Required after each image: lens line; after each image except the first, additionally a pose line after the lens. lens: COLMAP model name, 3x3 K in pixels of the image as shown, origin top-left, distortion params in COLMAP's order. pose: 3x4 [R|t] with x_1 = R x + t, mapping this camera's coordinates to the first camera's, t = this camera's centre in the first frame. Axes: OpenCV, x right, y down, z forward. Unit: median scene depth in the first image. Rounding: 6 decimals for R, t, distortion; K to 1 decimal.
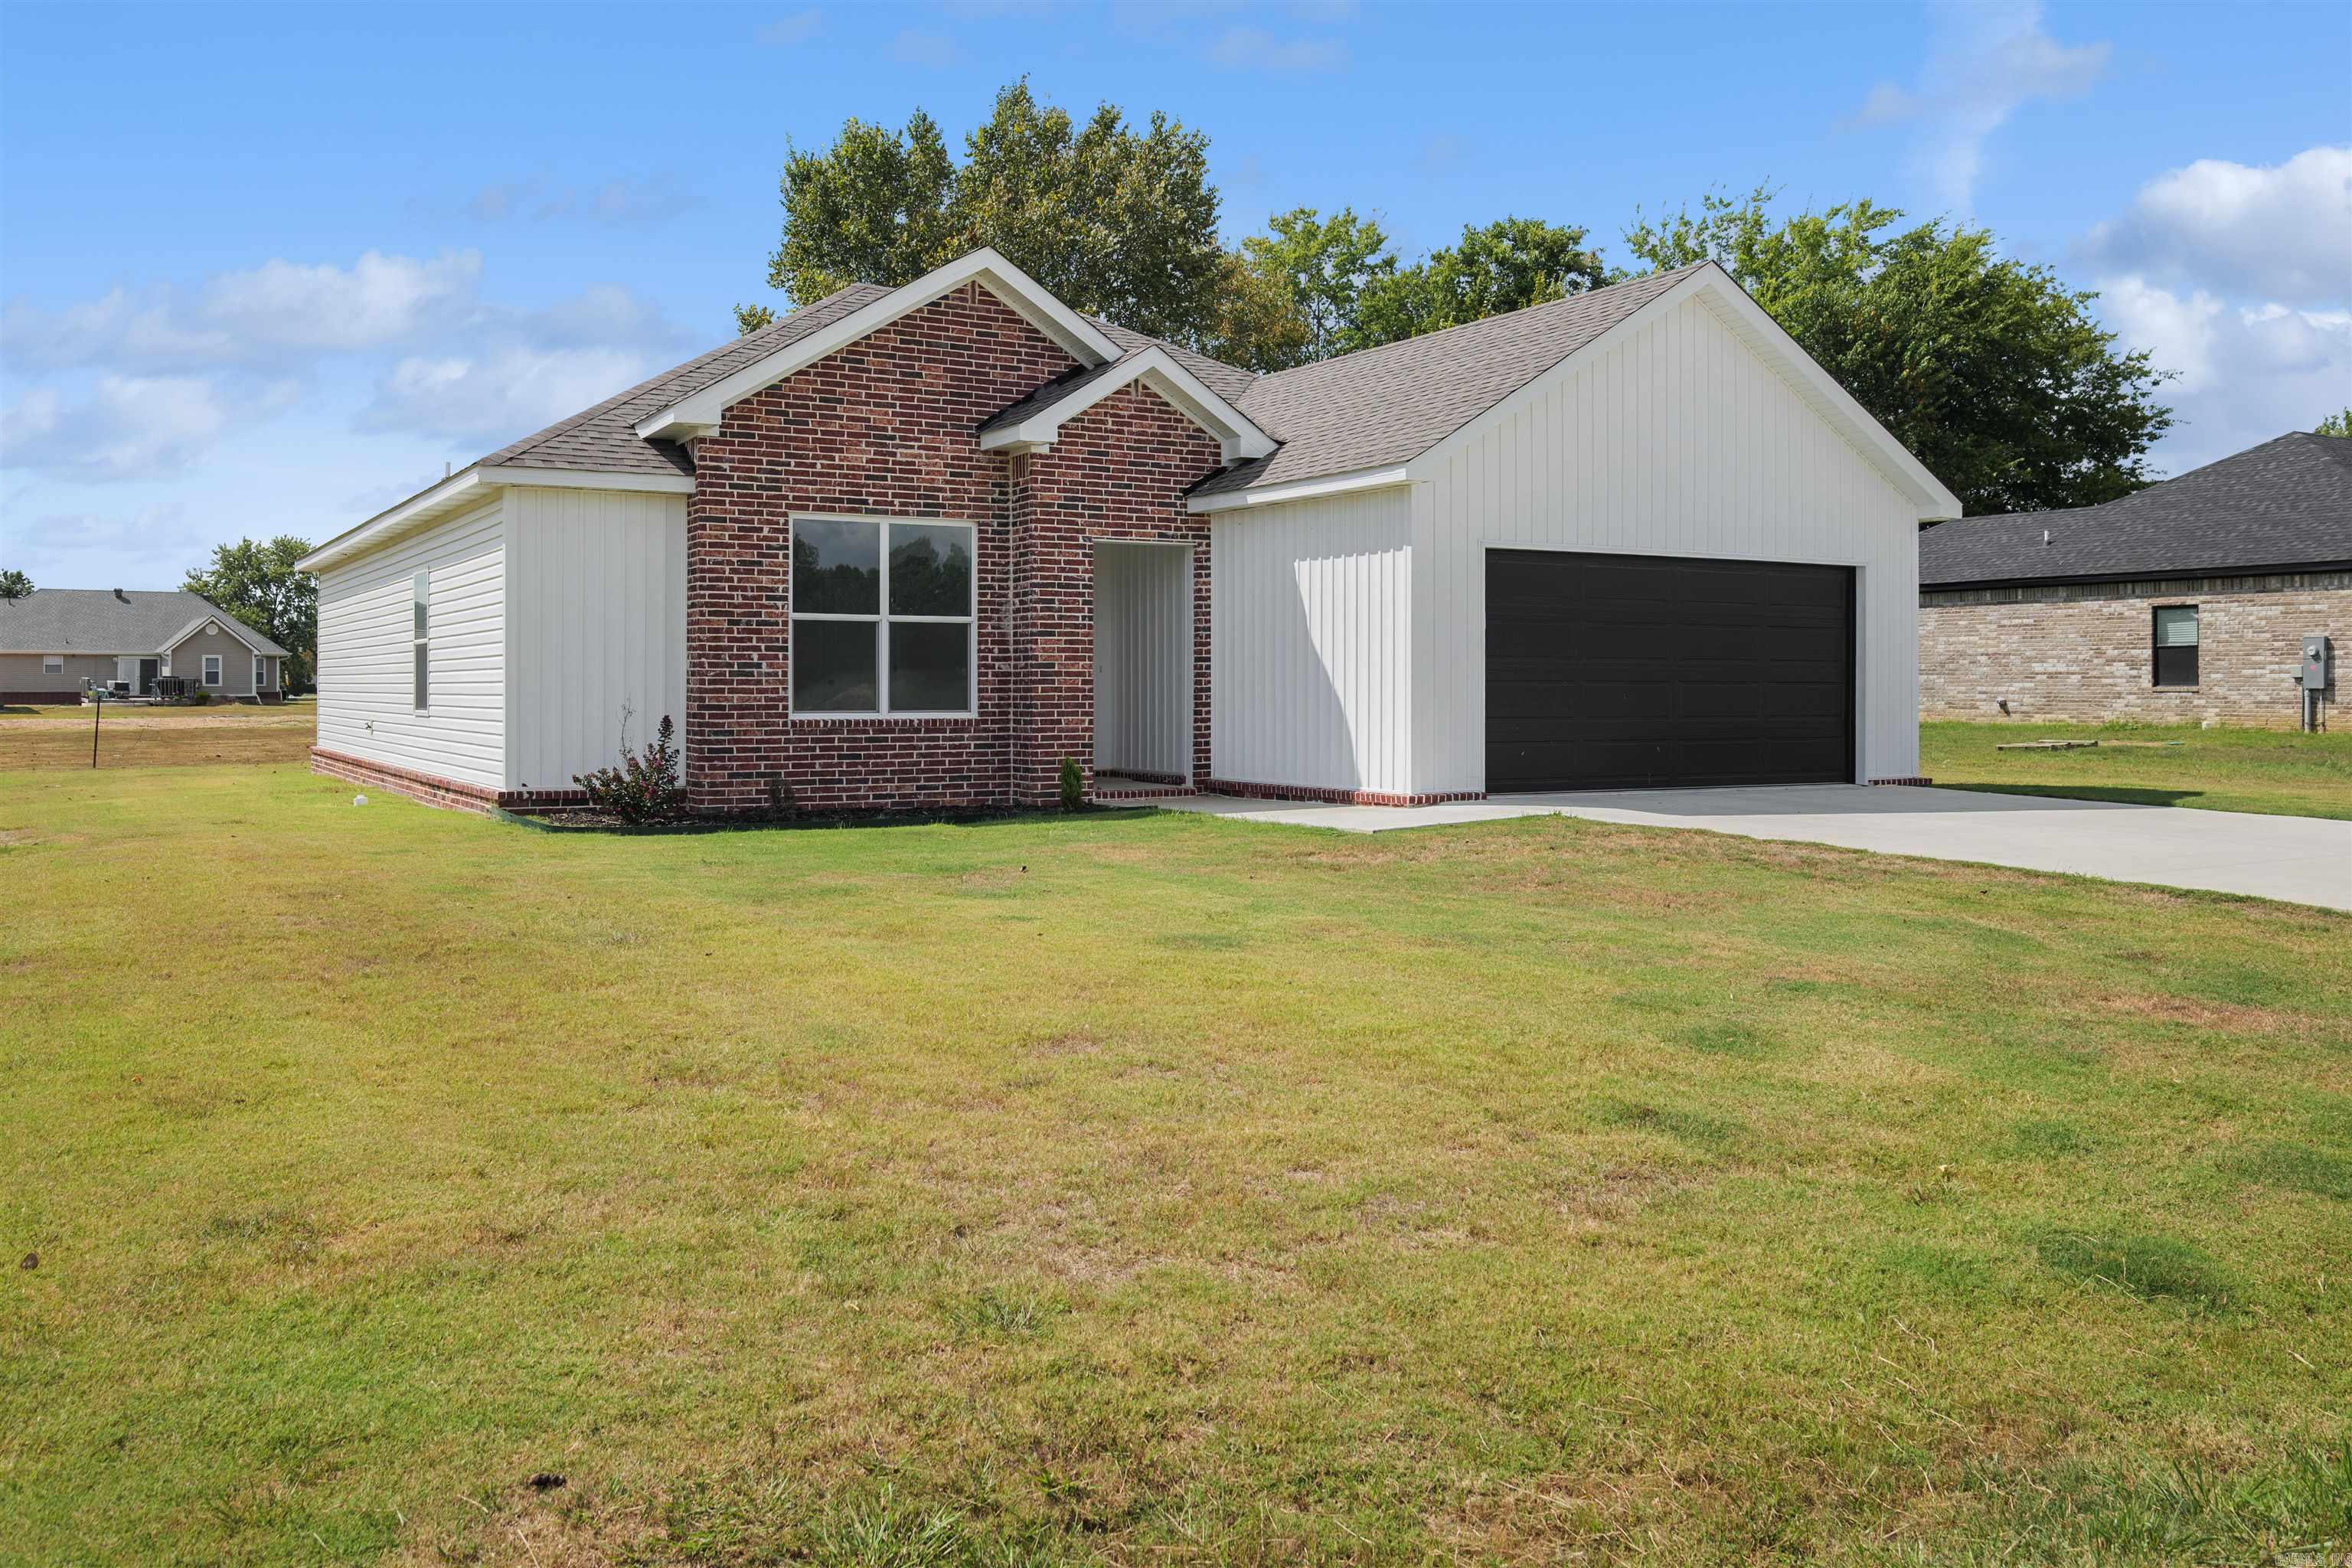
lens RADIAL K [[1915.5, 0, 1175.7], [0, 1915.5, 714.7], [0, 0, 1]] dist [-0.007527, -0.001560]
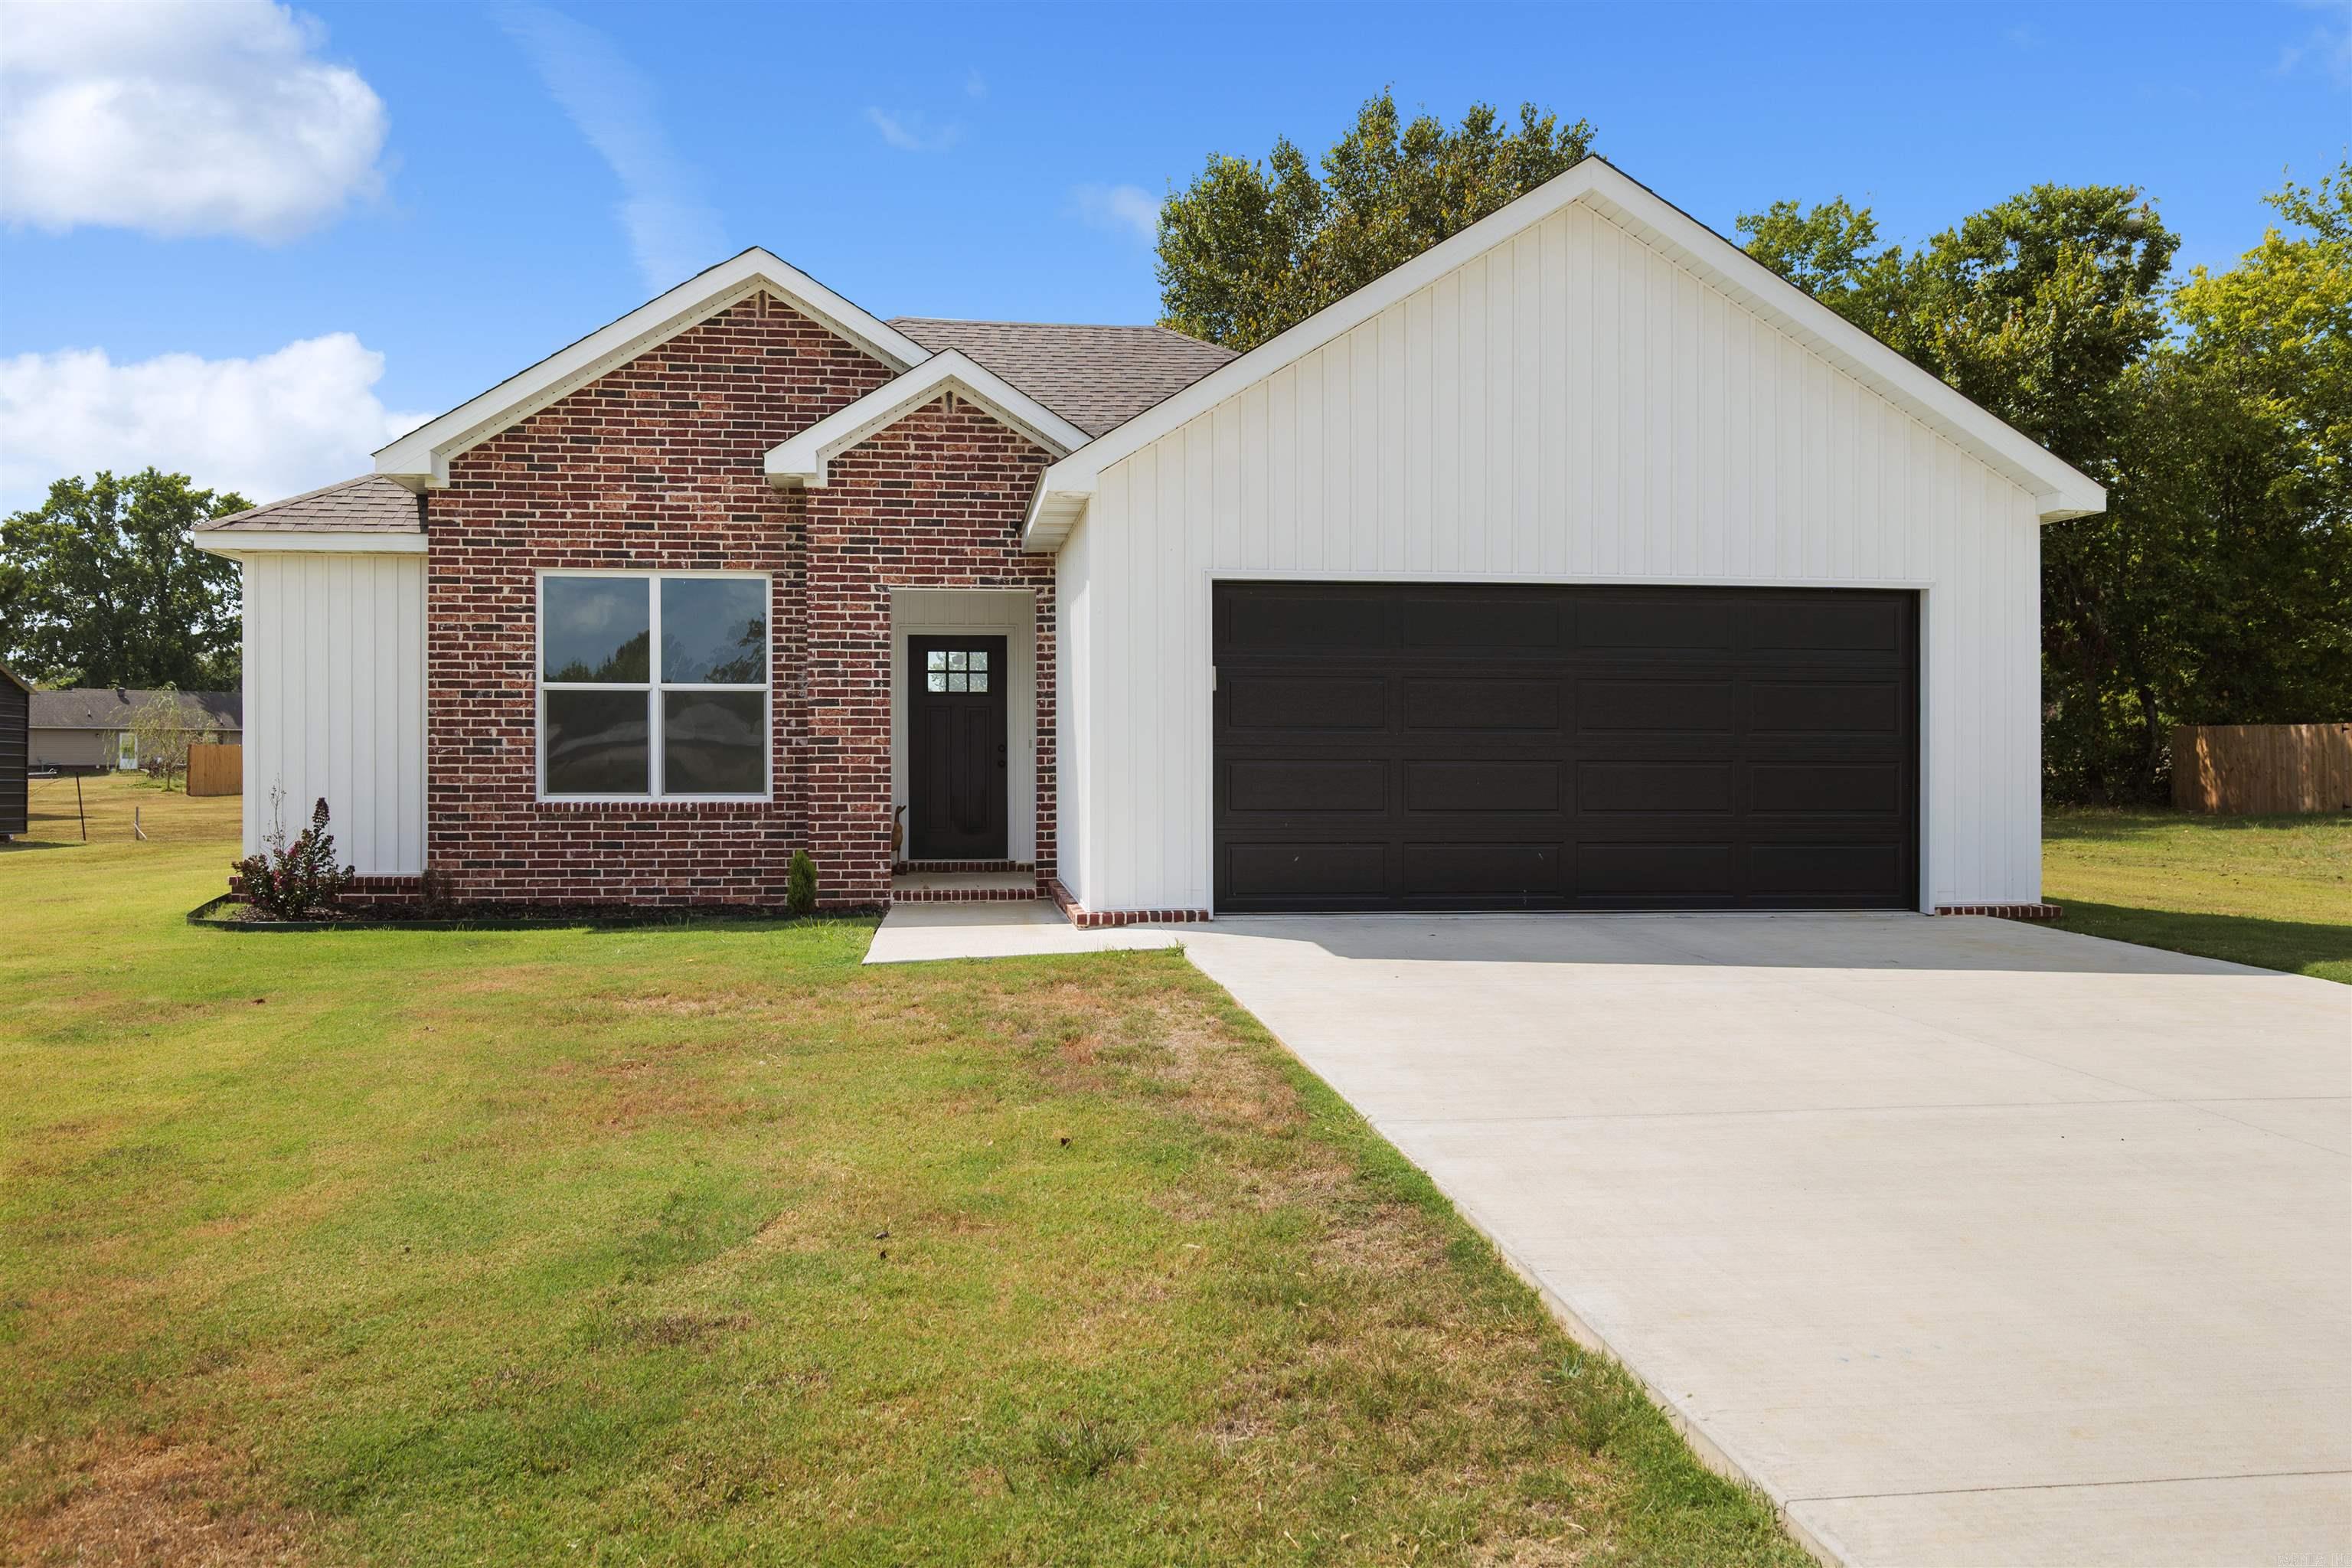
lens RADIAL K [[1906.0, 0, 1176.0], [0, 1906.0, 784.0], [0, 0, 1]] dist [-0.012061, -0.003131]
pose [[0.918464, 0.006160, -0.395456, 0.409984], [-0.006214, 0.999980, 0.001144, -0.008703], [0.395455, 0.001407, 0.918484, 0.298908]]
